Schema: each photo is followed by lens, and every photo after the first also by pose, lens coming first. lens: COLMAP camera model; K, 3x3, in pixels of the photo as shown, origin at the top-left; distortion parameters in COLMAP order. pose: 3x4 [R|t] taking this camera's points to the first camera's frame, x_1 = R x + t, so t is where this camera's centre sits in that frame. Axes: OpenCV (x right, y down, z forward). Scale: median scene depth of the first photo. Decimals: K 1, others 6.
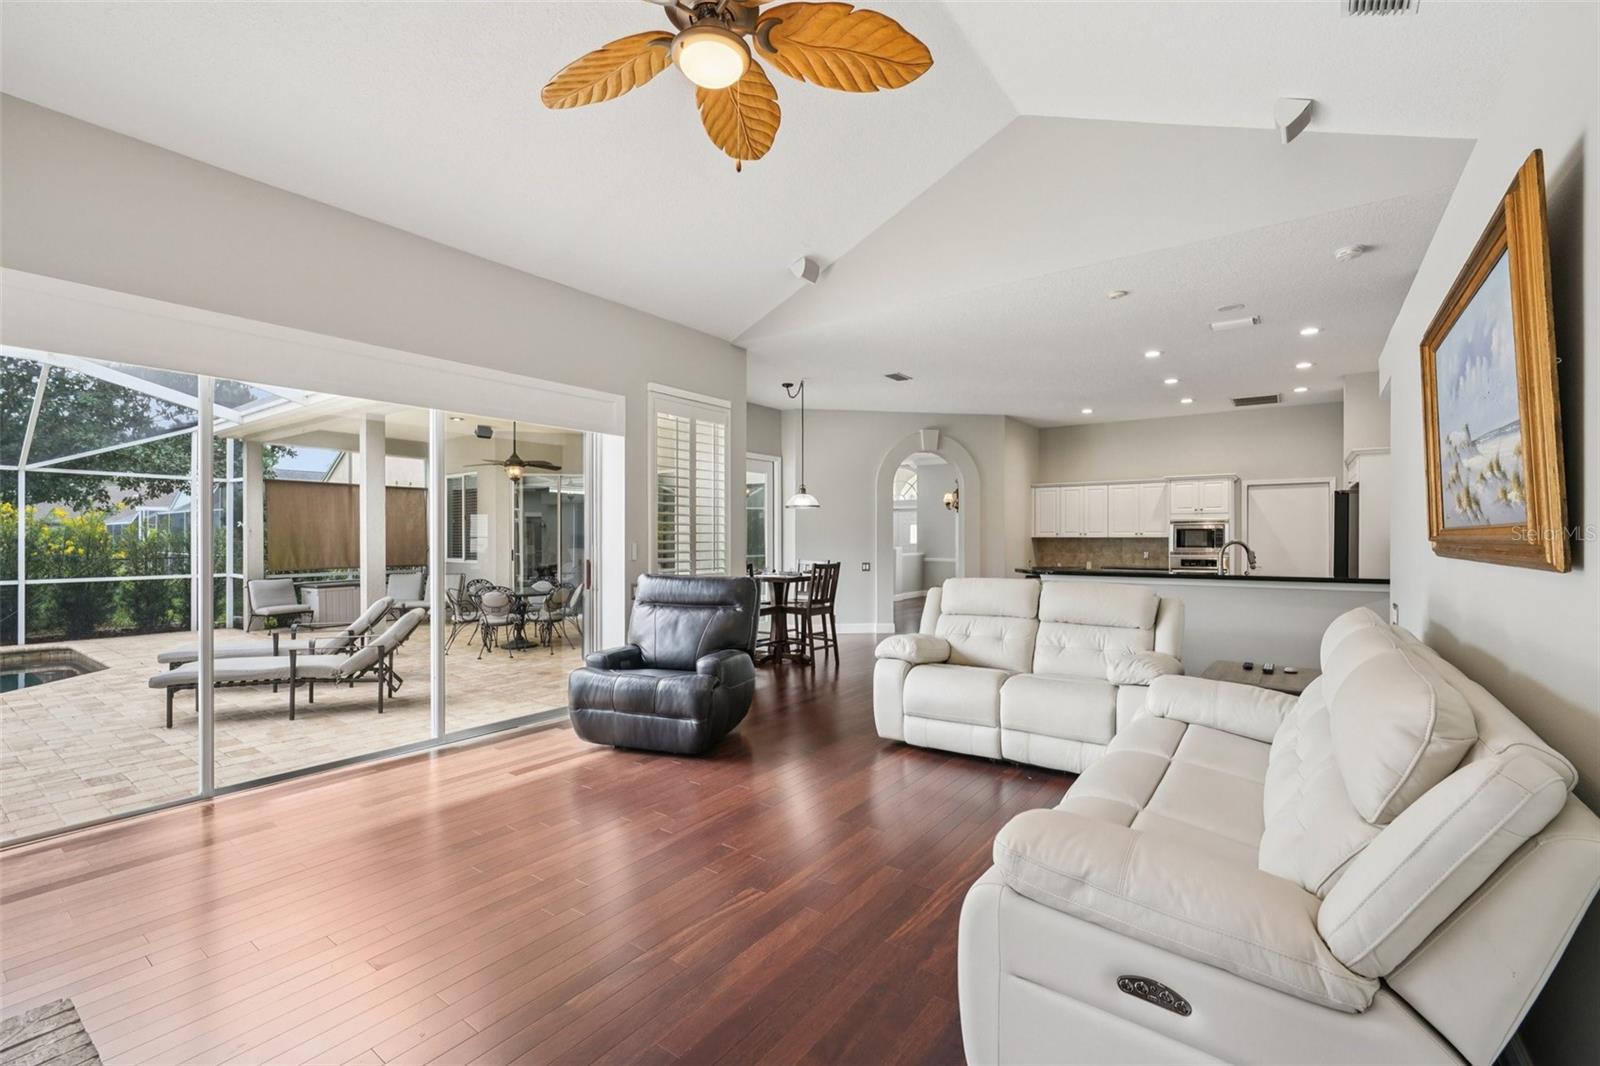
lens RADIAL K [[690.8, 0, 786.8], [0, 690.8, 532.3], [0, 0, 1]] dist [0.000937, 0.000092]
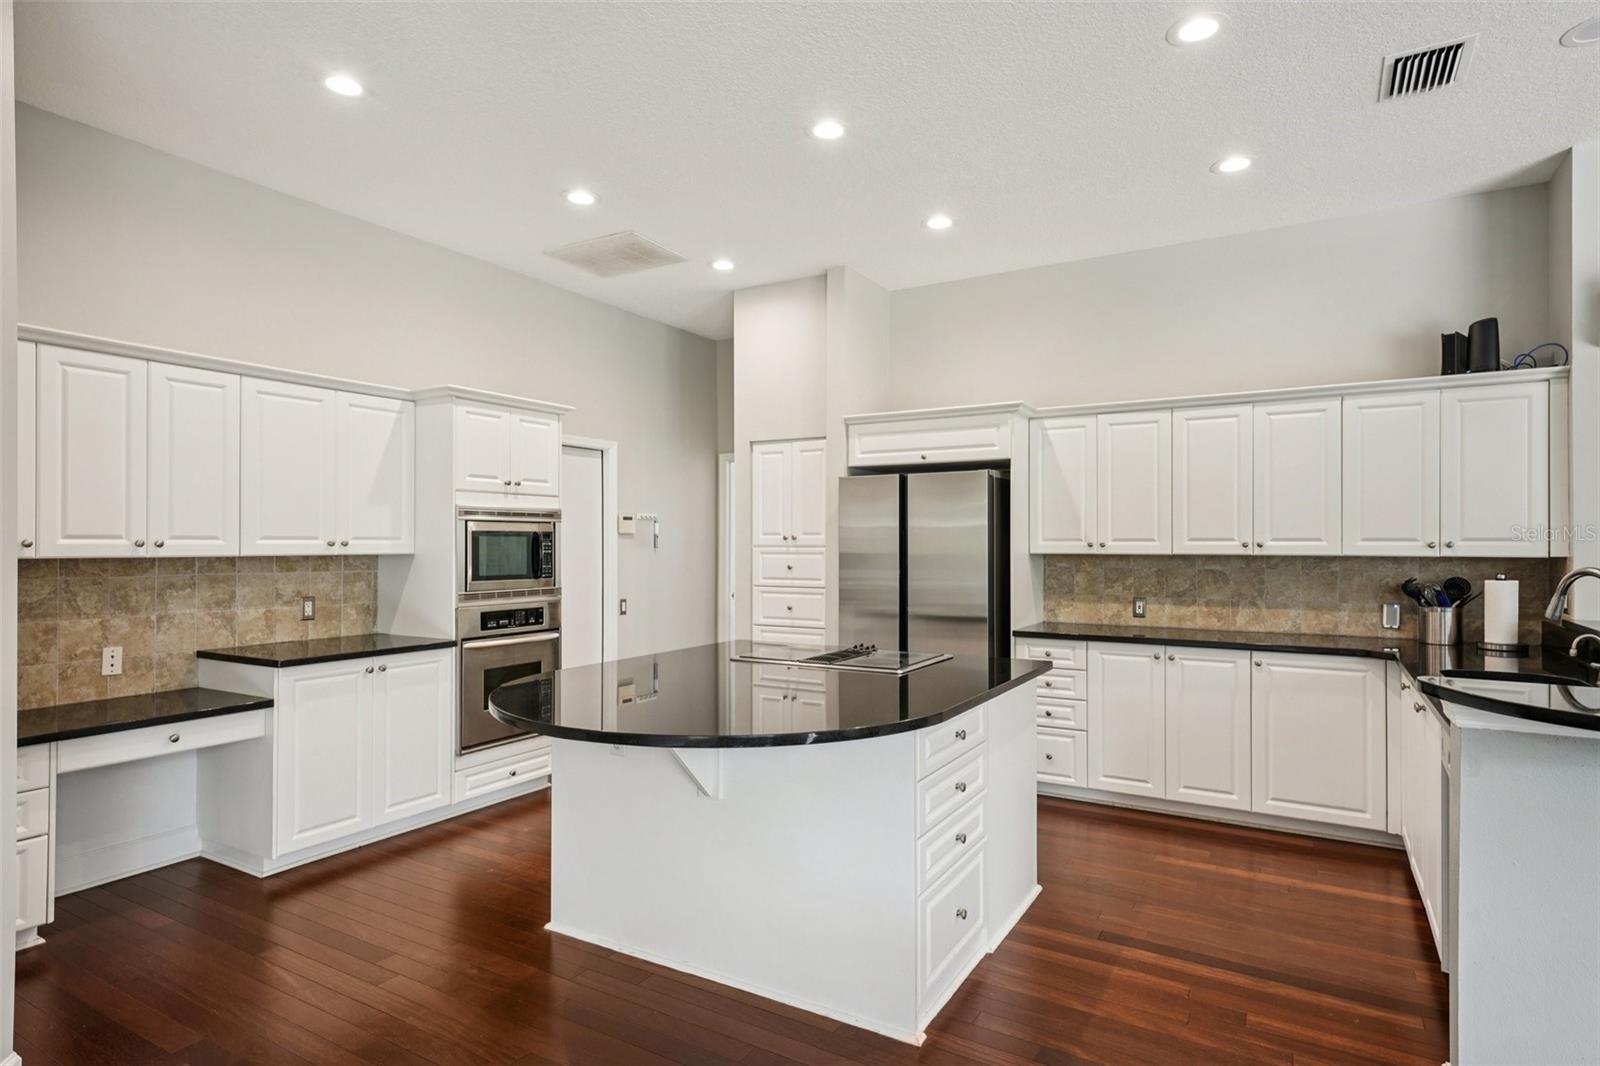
lens RADIAL K [[870.1, 0, 794.0], [0, 870.1, 531.4], [0, 0, 1]] dist [0.012337, 0.000460]
pose [[-0.106198, 0.011664, 0.994277, 0.082913], [-0.008339, 0.999886, -0.012621, -0.000460], [-0.994310, -0.009632, -0.106089, 0.893125]]
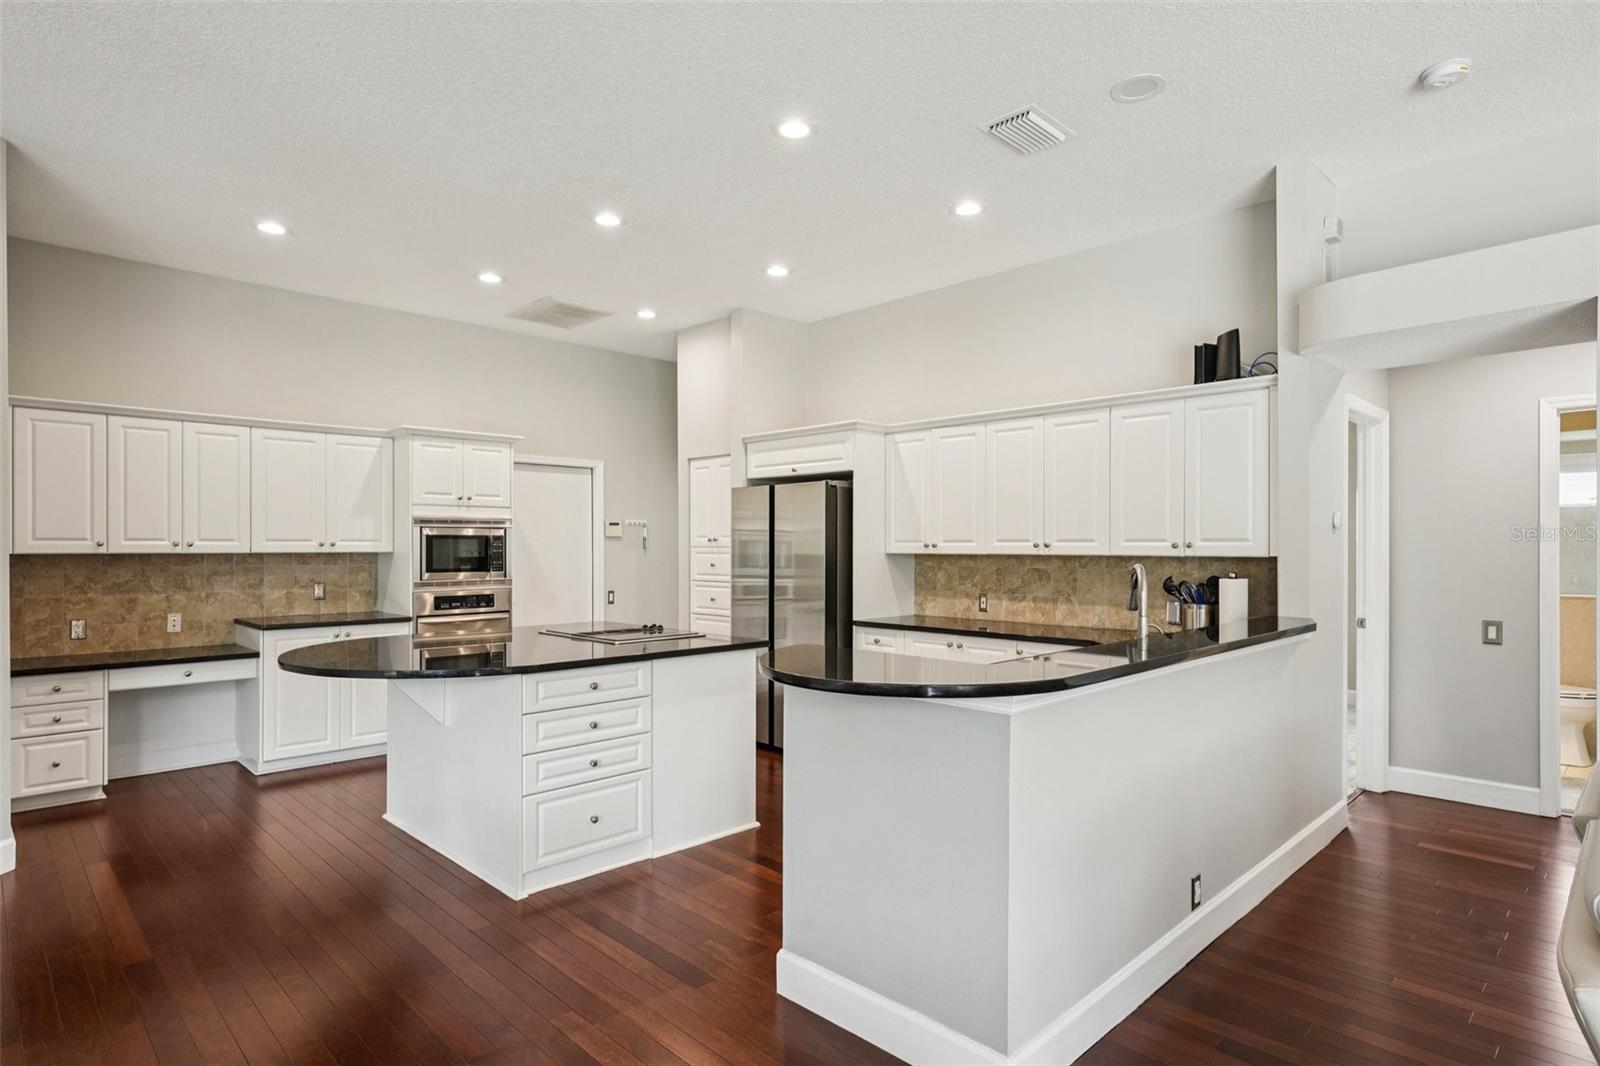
lens RADIAL K [[855.8, 0, 795.9], [0, 855.8, 538.5], [0, 0, 1]] dist [0.007365, 0.001419]
pose [[0.150616, 0.007174, 0.988566, 0.002300], [-0.008067, 0.999949, -0.006027, -0.001050], [-0.988559, -0.007067, 0.150667, 0.659790]]
